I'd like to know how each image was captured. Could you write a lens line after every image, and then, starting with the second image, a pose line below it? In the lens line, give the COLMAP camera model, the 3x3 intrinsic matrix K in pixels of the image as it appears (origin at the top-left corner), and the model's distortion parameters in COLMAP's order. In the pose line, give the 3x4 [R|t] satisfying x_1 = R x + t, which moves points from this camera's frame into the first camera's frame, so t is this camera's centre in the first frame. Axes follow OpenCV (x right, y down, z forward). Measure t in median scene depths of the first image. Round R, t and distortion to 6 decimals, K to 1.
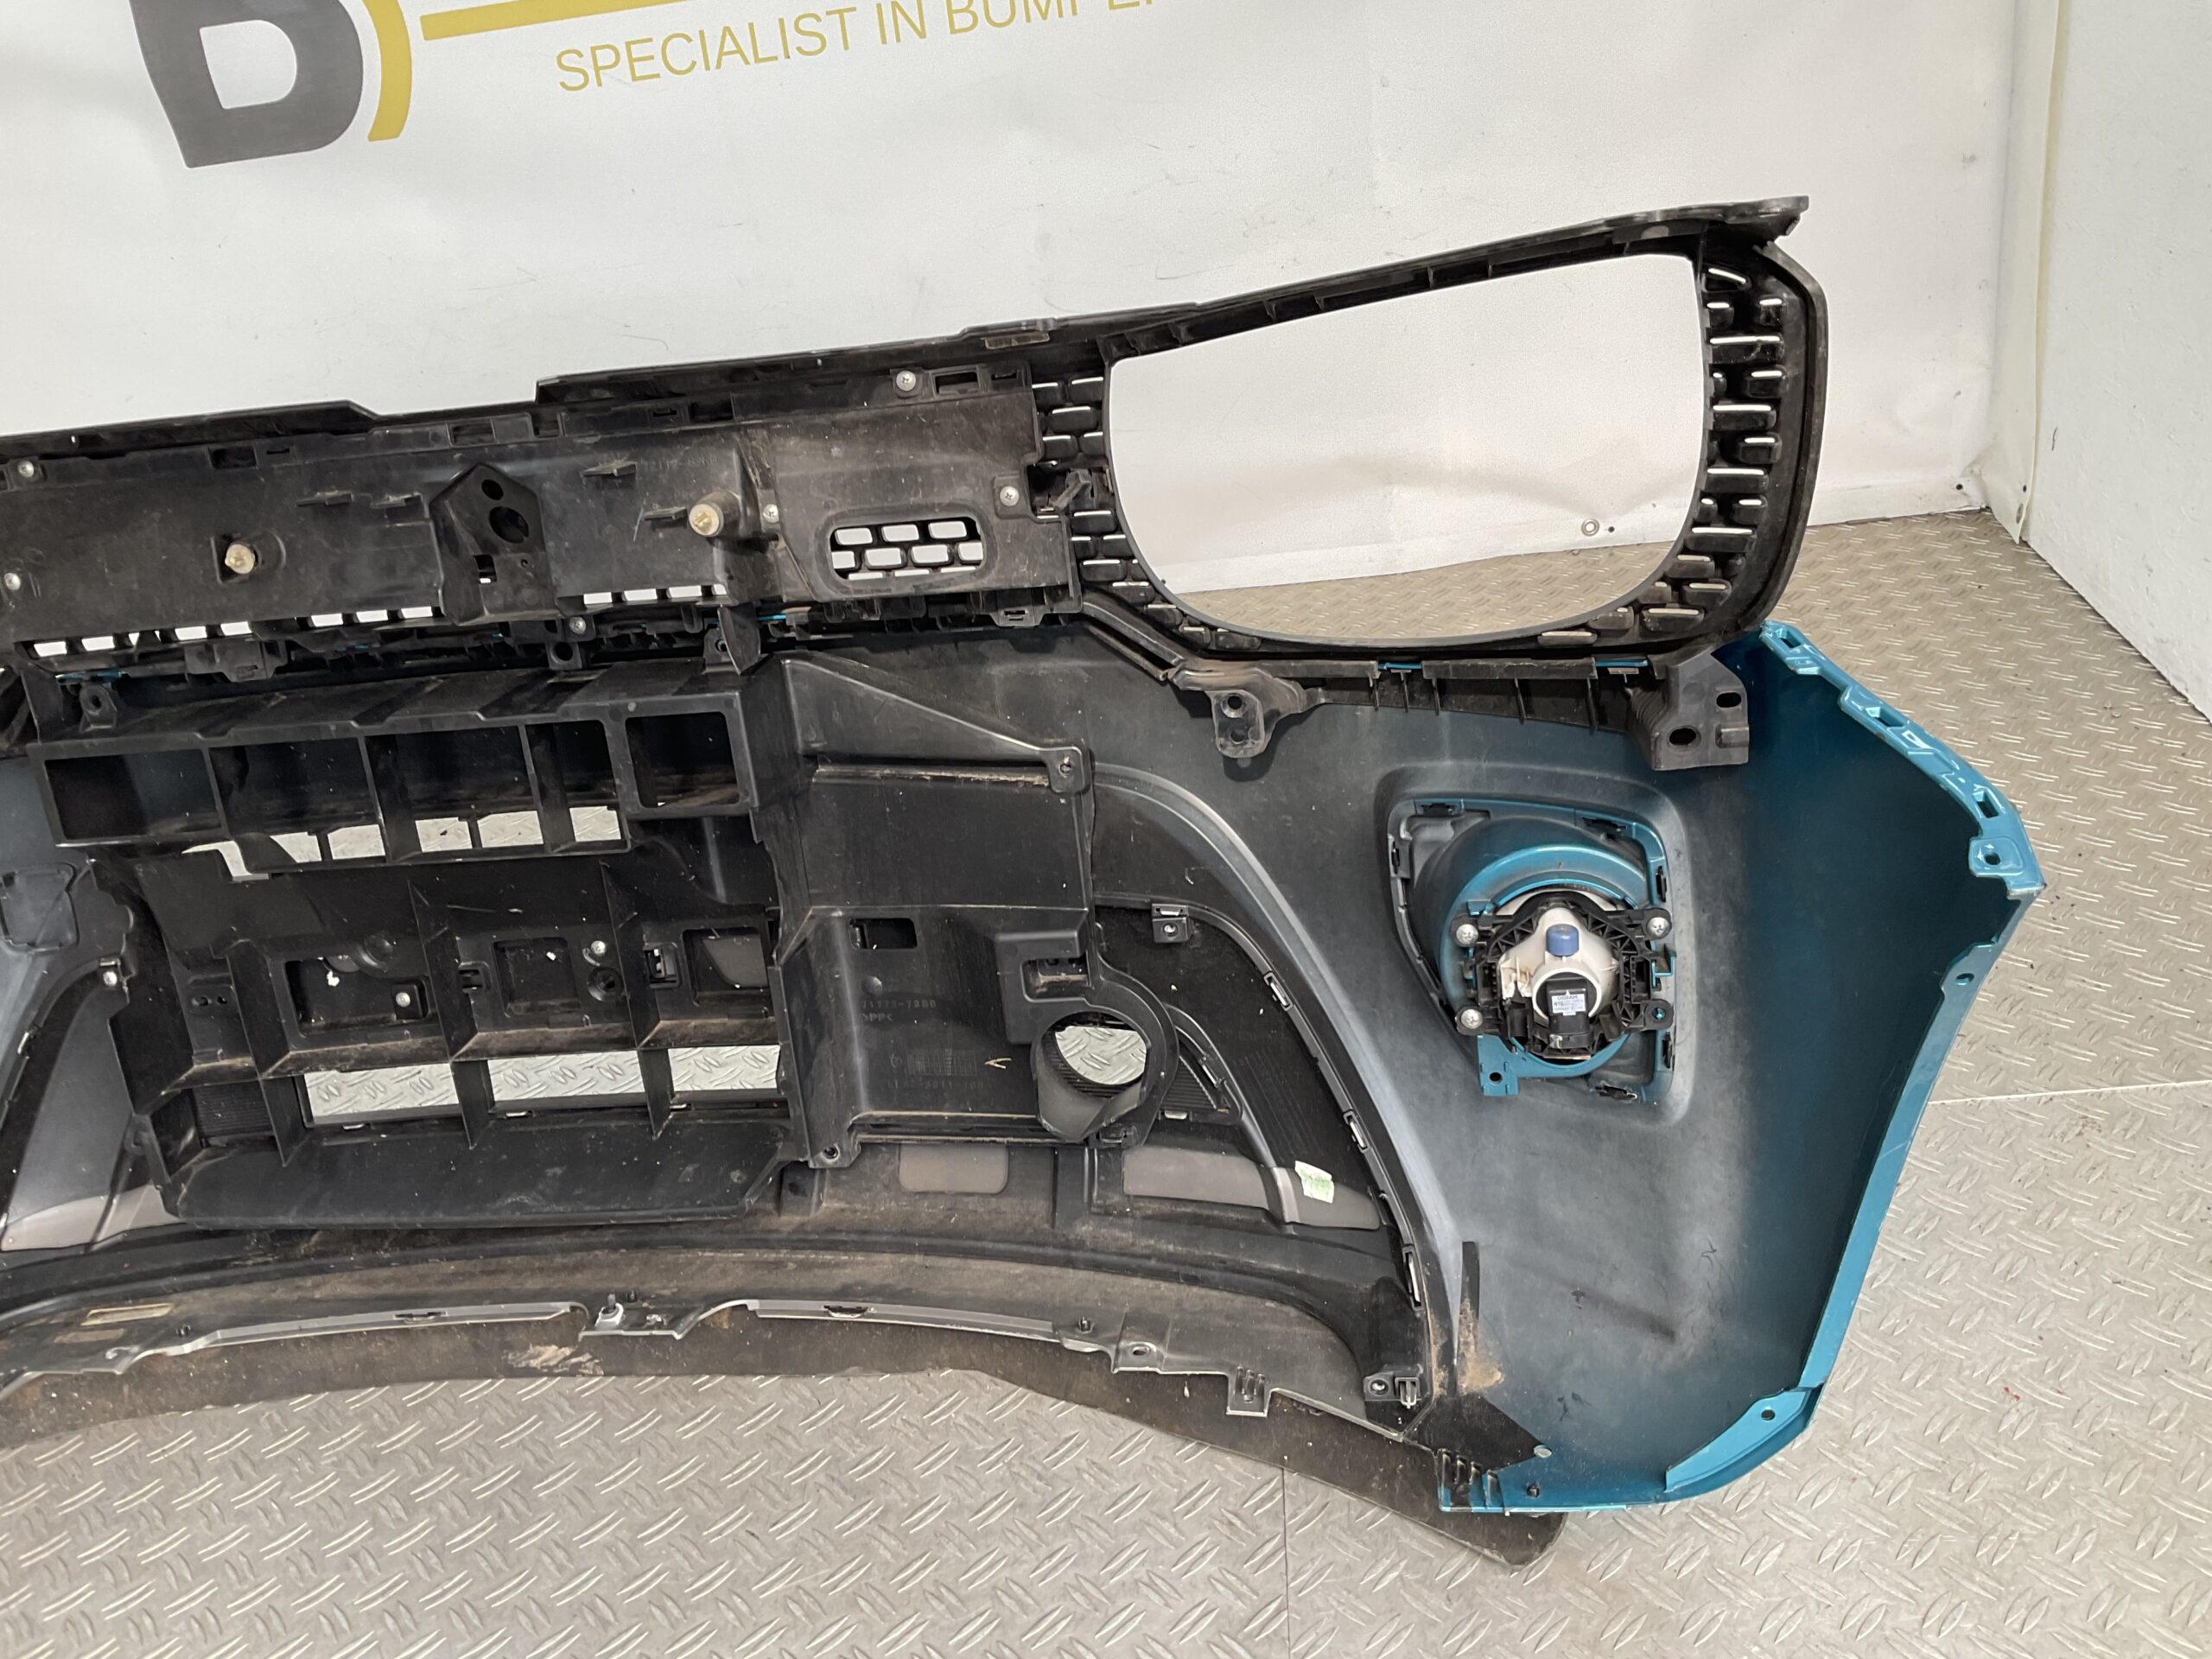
lens RADIAL K [[1861.0, 0, 1118.1], [0, 1861.0, 825.1], [0, 0, 1]] dist [0.112678, -0.250268]
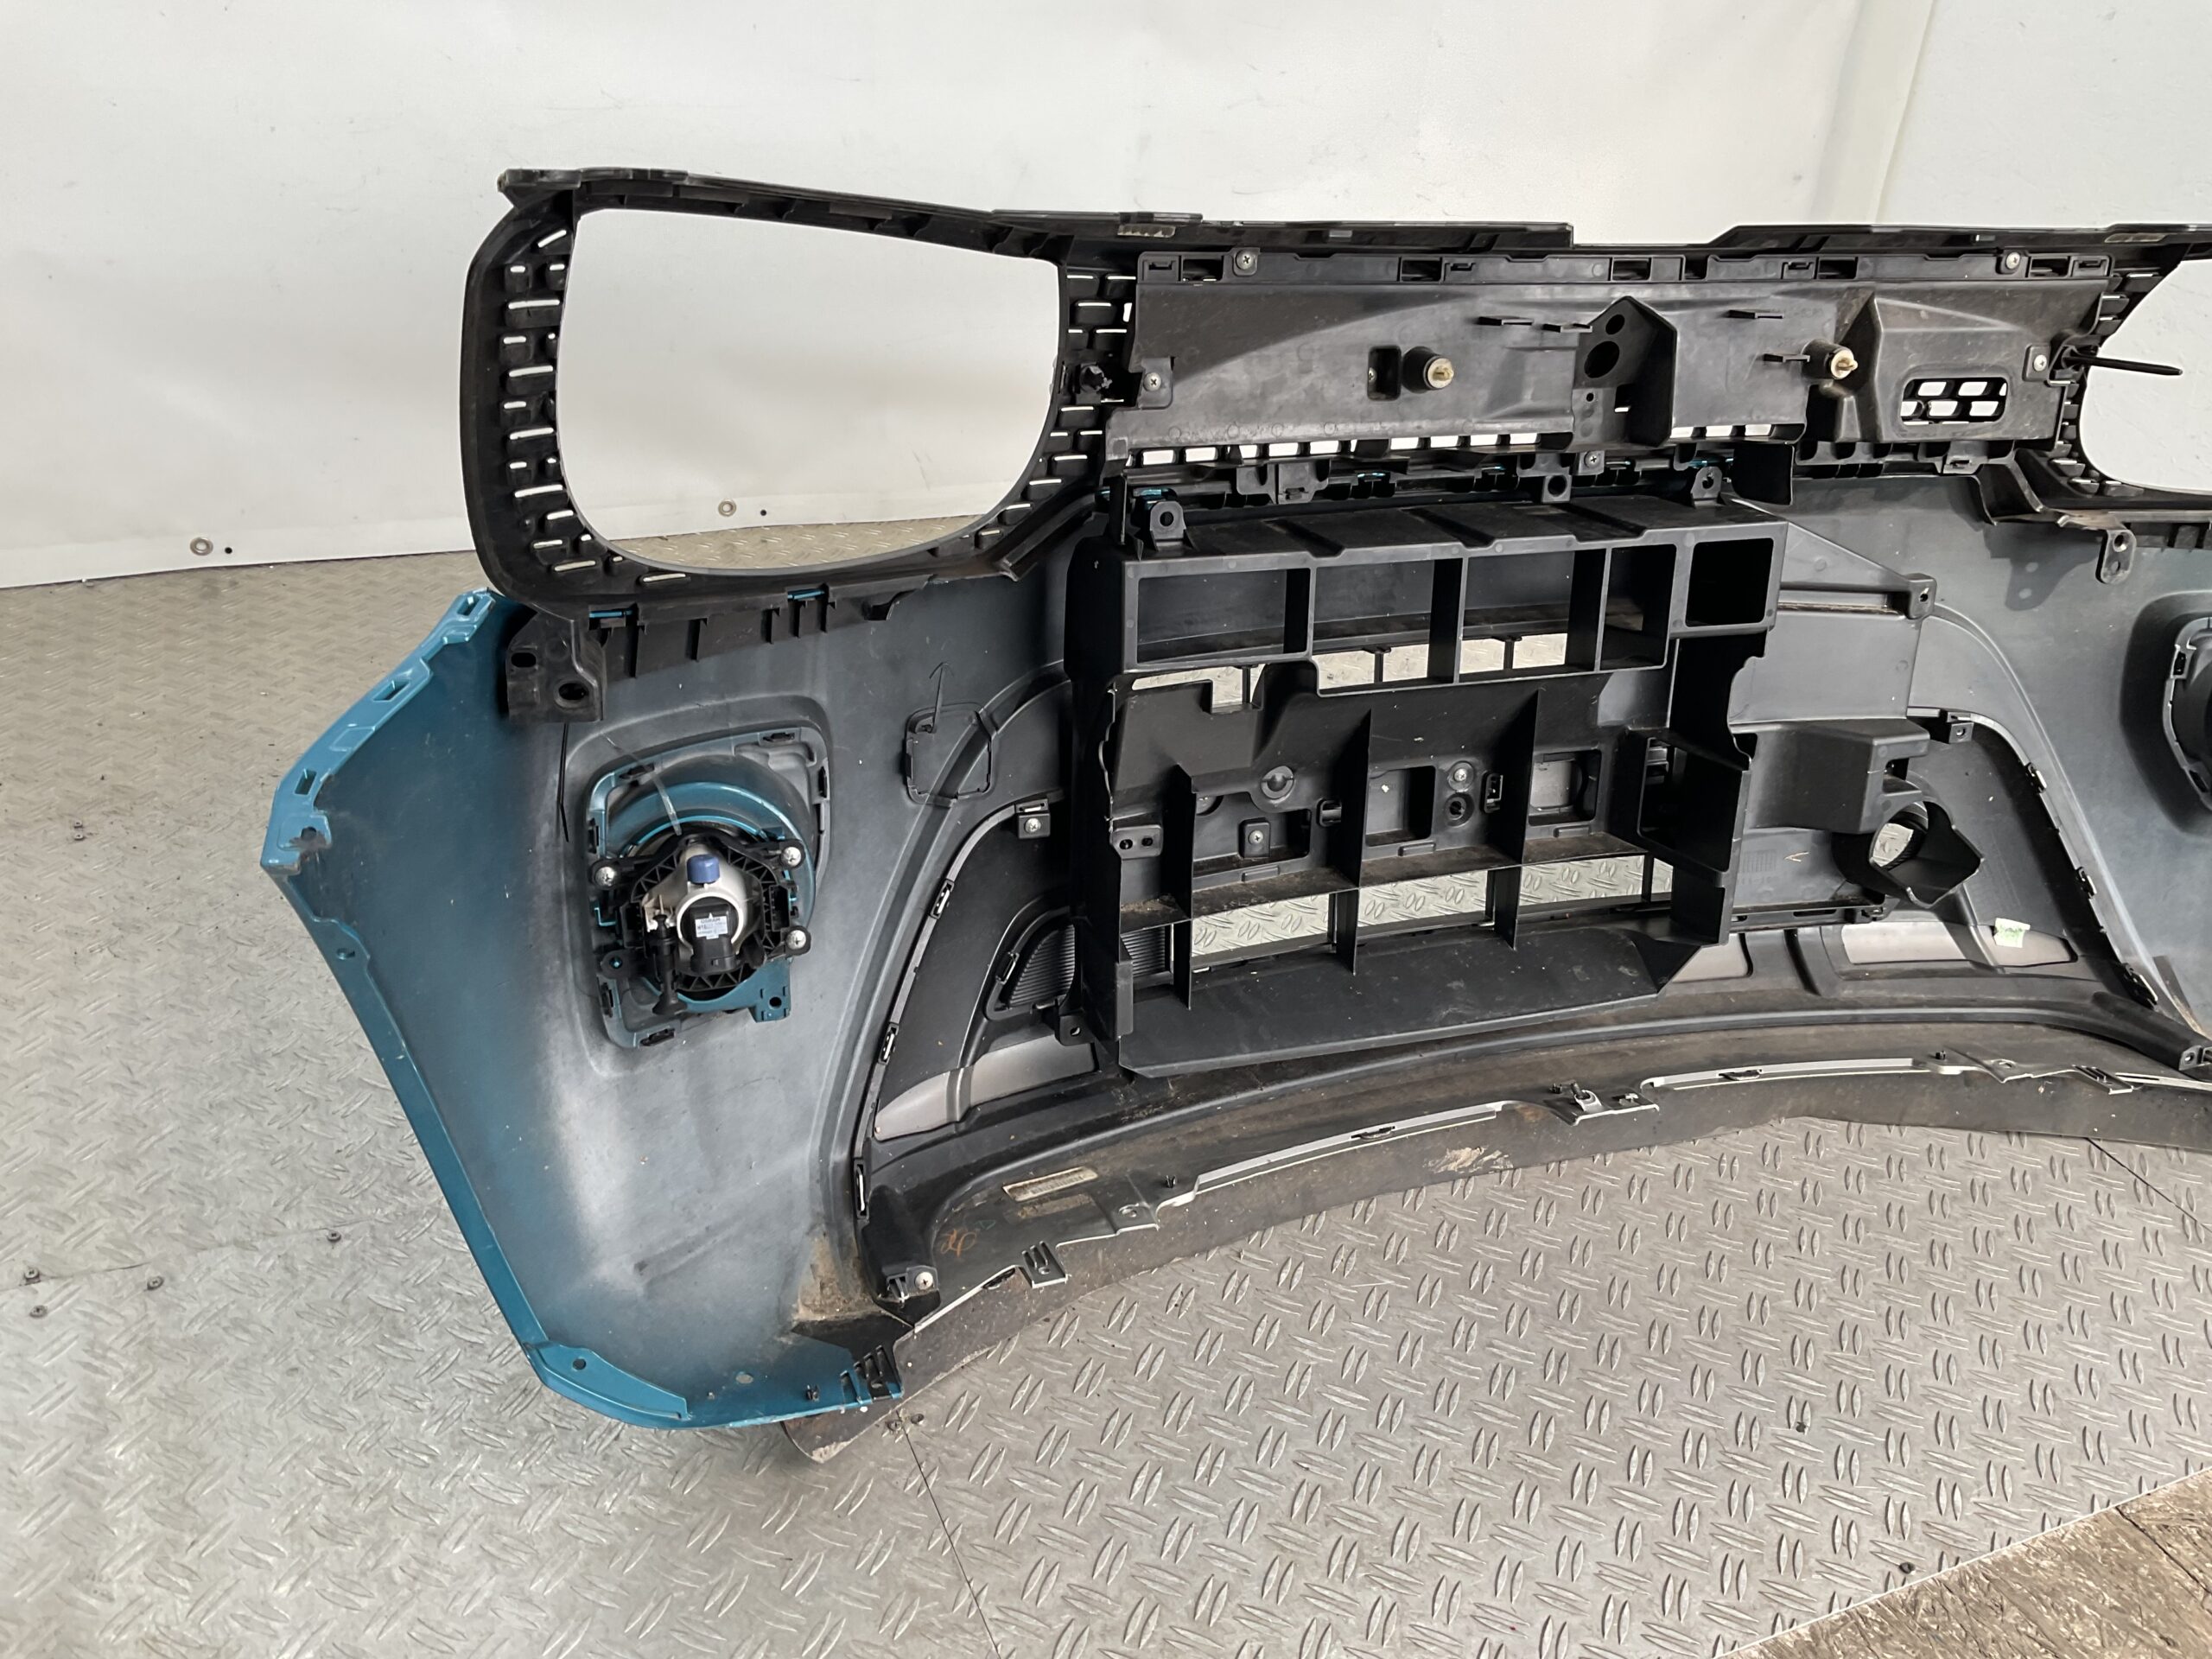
lens RADIAL K [[1835.0, 0, 1091.6], [0, 1835.0, 819.3], [0, 0, 1]] dist [-0.064275, 0.000155]
pose [[0.892006, -0.044872, 0.449790, -0.941297], [0.032229, 0.998842, 0.035733, 0.048662], [-0.450873, -0.017378, 0.892419, 0.183521]]
